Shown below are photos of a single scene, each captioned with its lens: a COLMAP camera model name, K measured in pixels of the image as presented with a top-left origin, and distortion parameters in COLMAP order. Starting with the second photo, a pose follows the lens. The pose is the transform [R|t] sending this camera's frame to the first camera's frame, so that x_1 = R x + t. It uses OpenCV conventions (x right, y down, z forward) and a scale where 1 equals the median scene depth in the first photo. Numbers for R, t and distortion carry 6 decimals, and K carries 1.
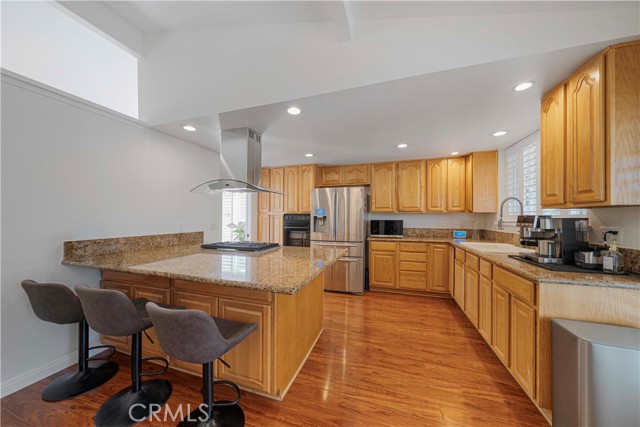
lens RADIAL K [[220.4, 0, 316.0], [0, 220.4, 215.9], [0, 0, 1]] dist [-0.004257, -0.000299]
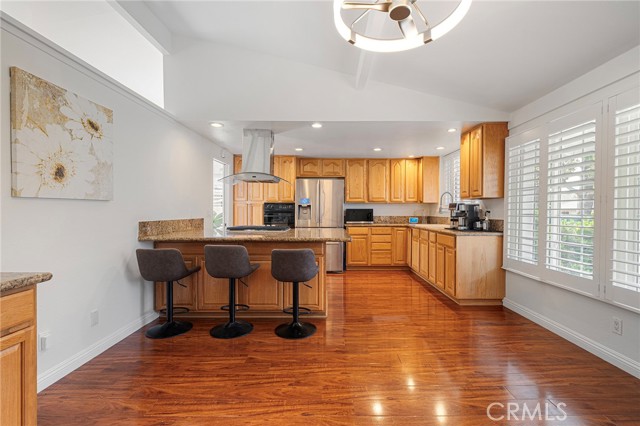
lens RADIAL K [[292.4, 0, 327.7], [0, 292.4, 212.8], [0, 0, 1]] dist [-0.005652, -0.000507]
pose [[0.945124, -0.000327, 0.326712, -0.464075], [-0.003095, 0.999946, 0.009953, 0.035025], [-0.326697, -0.010418, 0.945072, -0.545194]]
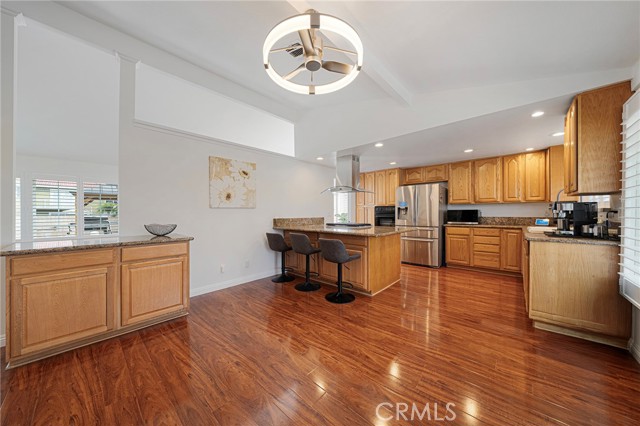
lens RADIAL K [[220.4, 0, 313.5], [0, 220.4, 212.1], [0, 0, 1]] dist [-0.004257, -0.000299]
pose [[0.909791, -0.006132, -0.415022, 0.106909], [0.006387, 0.999979, -0.000772, 0.037119], [0.415018, -0.001948, 0.909811, -0.579777]]
